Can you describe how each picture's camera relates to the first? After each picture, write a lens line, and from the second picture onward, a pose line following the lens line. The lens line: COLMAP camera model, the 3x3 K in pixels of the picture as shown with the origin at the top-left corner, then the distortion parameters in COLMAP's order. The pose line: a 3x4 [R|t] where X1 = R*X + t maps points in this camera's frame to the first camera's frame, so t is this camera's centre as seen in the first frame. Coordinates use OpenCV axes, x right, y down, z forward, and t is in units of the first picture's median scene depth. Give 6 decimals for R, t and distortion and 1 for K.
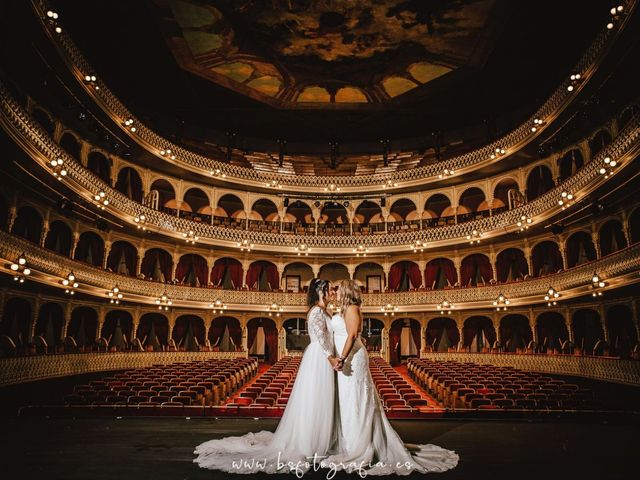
lens RADIAL K [[489.9, 0, 320.6], [0, 489.9, 241.6], [0, 0, 1]] dist [-0.108709, 0.066985]
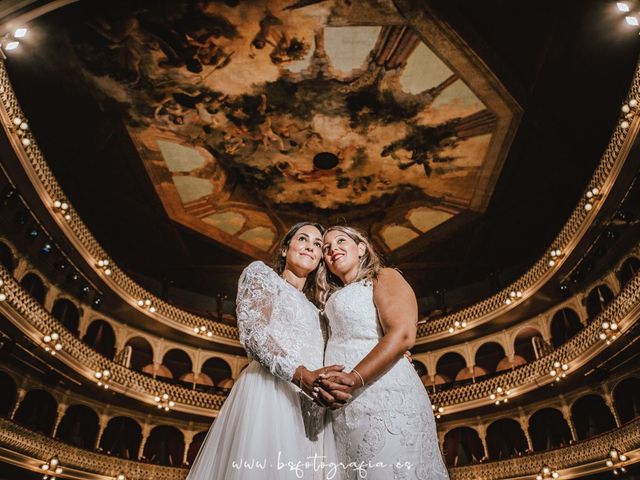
lens RADIAL K [[489.9, 0, 321.7], [0, 489.9, 235.4], [0, 0, 1]] dist [-0.108709, 0.066985]
pose [[0.999873, -0.015681, 0.002843, 0.009340], [0.015581, 0.924499, -0.380866, 0.047807], [0.003344, 0.380862, 0.924626, 0.127923]]
